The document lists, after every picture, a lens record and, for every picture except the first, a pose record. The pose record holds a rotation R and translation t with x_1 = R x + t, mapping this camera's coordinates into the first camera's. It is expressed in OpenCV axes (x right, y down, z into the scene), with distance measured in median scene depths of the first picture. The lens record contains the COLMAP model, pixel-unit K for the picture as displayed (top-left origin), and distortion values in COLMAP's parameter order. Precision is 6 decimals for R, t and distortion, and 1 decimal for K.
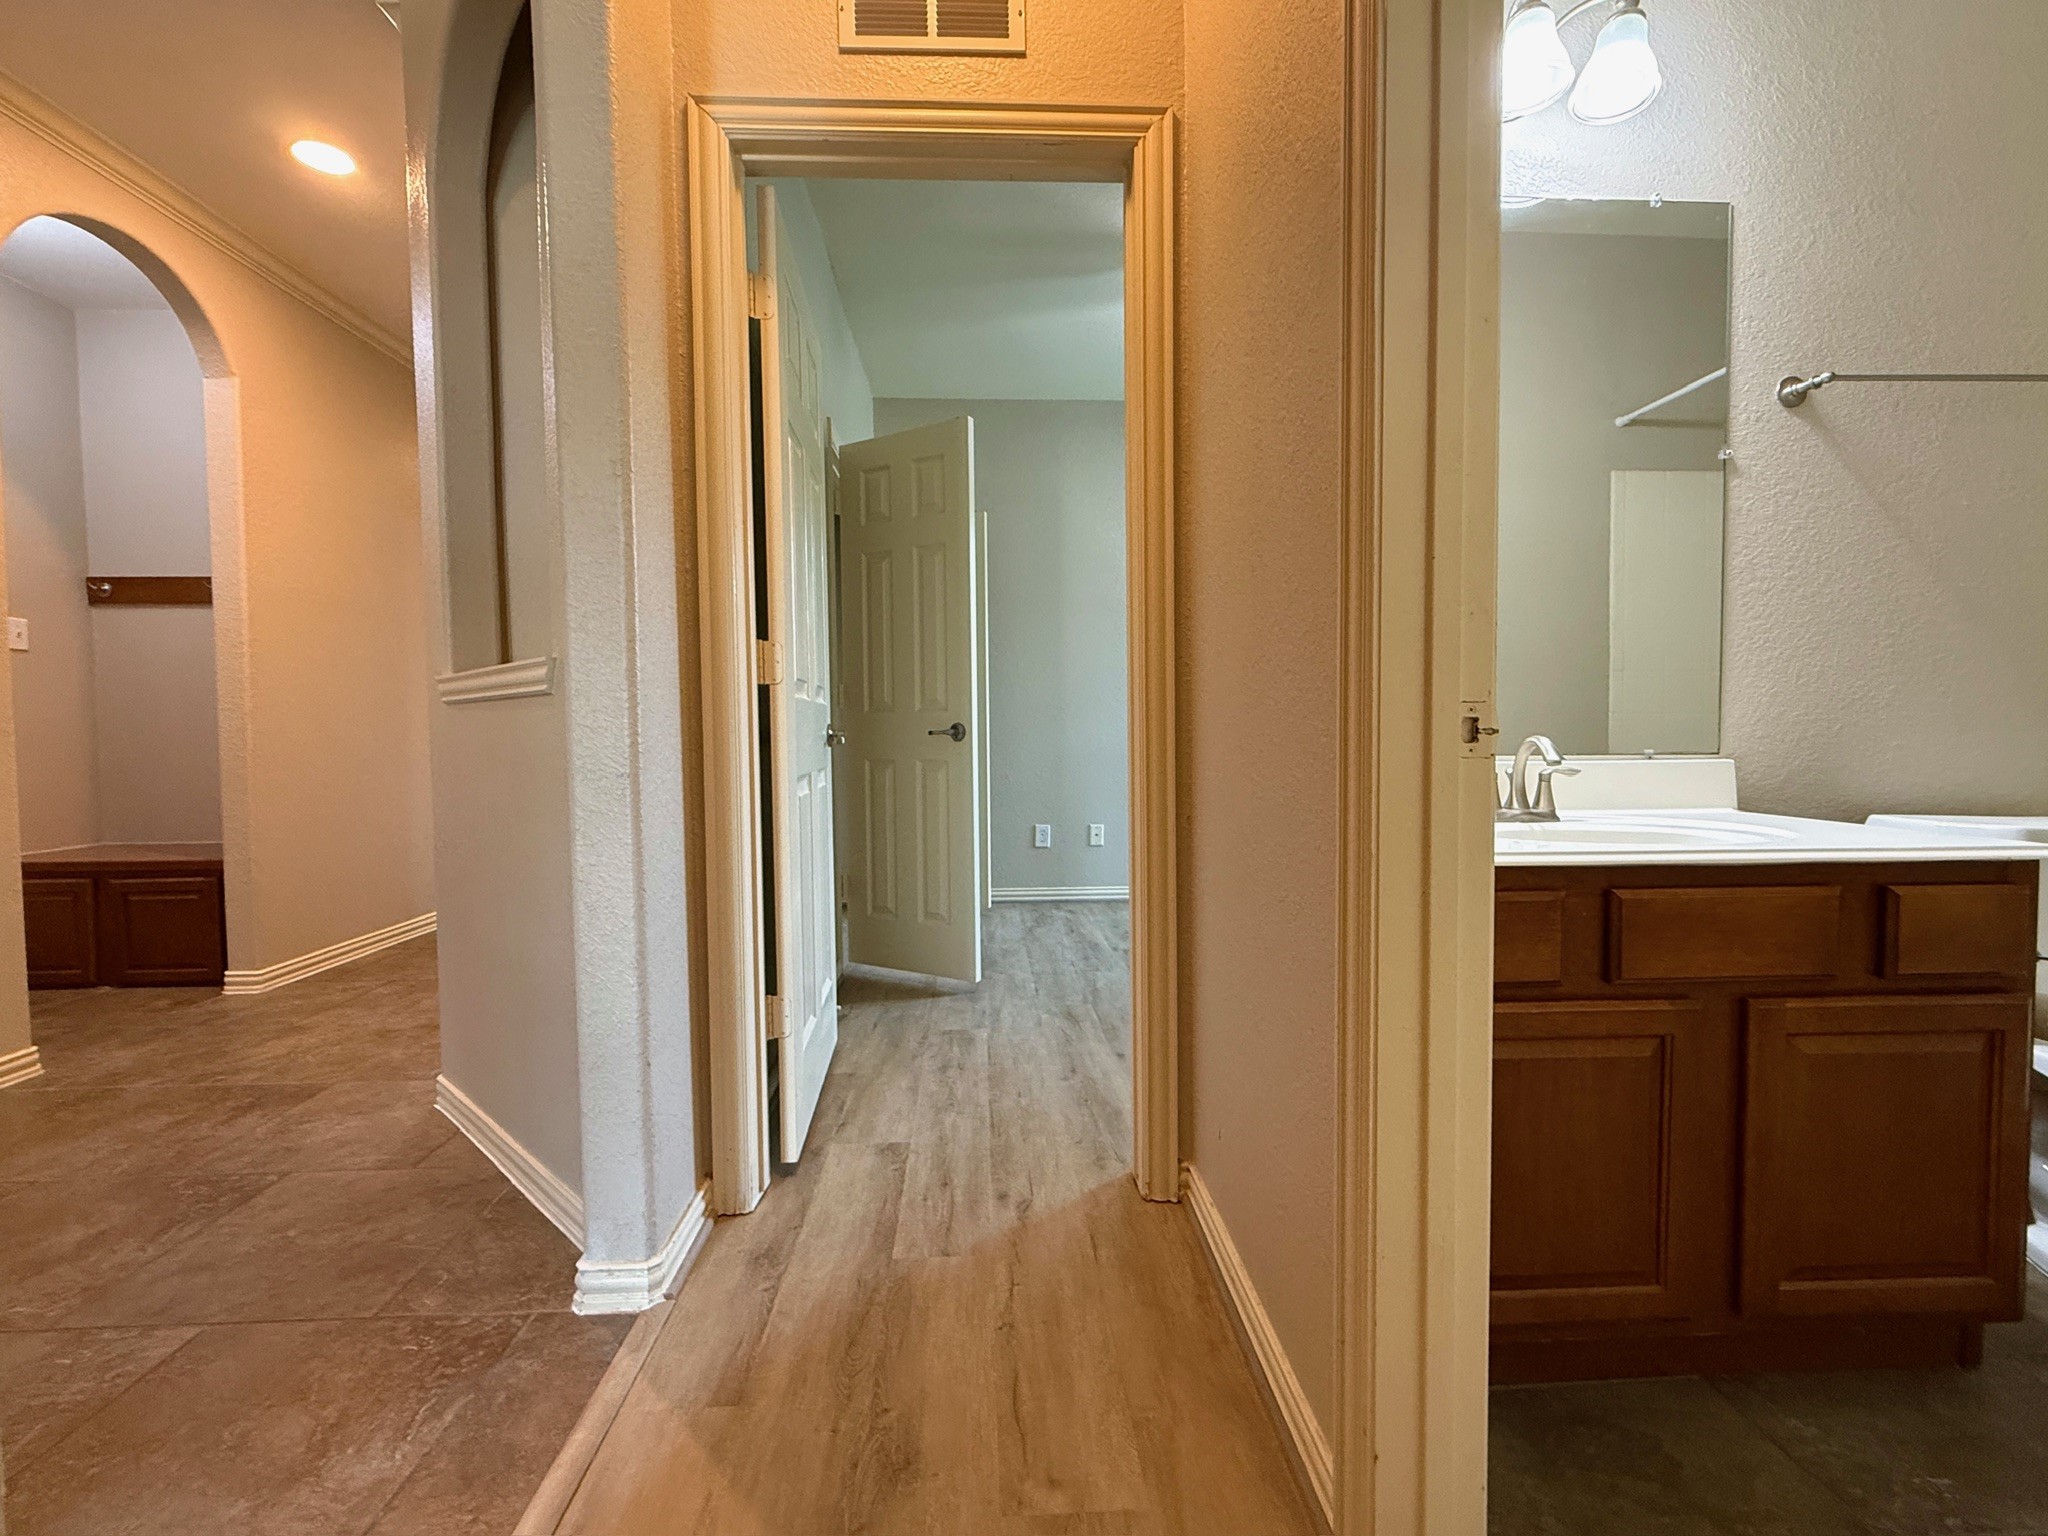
lens RADIAL K [[894.5, 0, 1024.2], [0, 894.5, 767.4], [0, 0, 1]] dist [0.004440, -0.000464]
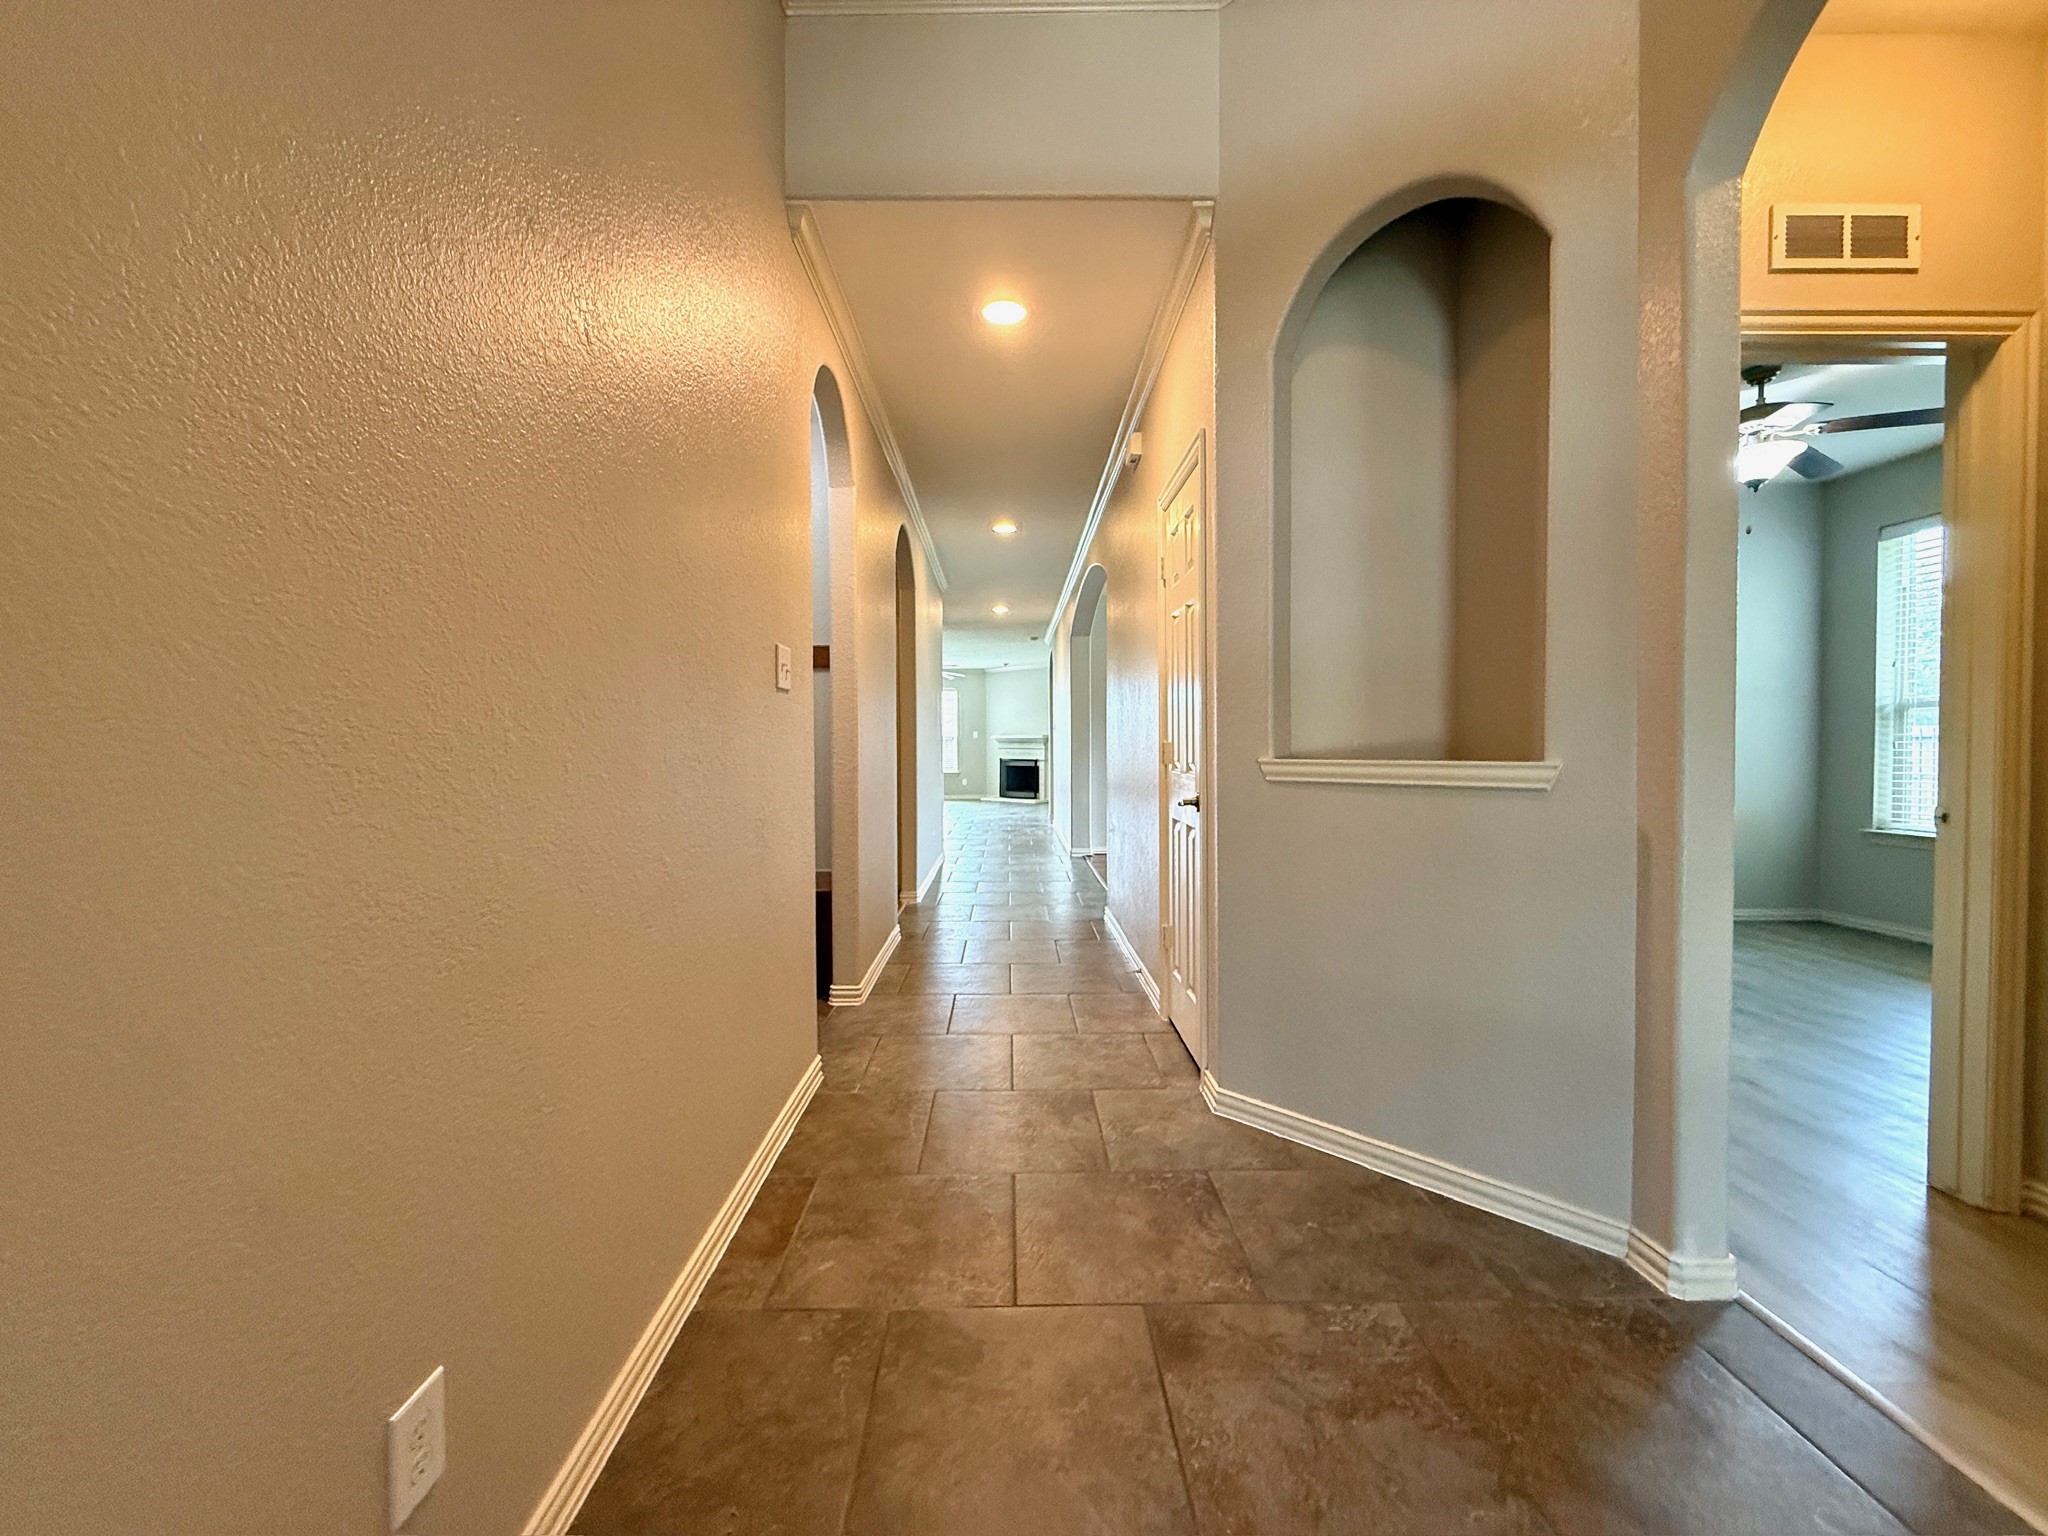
lens RADIAL K [[815.5, 0, 1028.5], [0, 815.5, 763.6], [0, 0, 1]] dist [-0.001991, 0.000814]
pose [[0.999606, 0.007619, -0.027017, -1.192433], [-0.008286, 0.999661, -0.024663, -0.078650], [0.026820, 0.024877, 0.999331, -0.137565]]
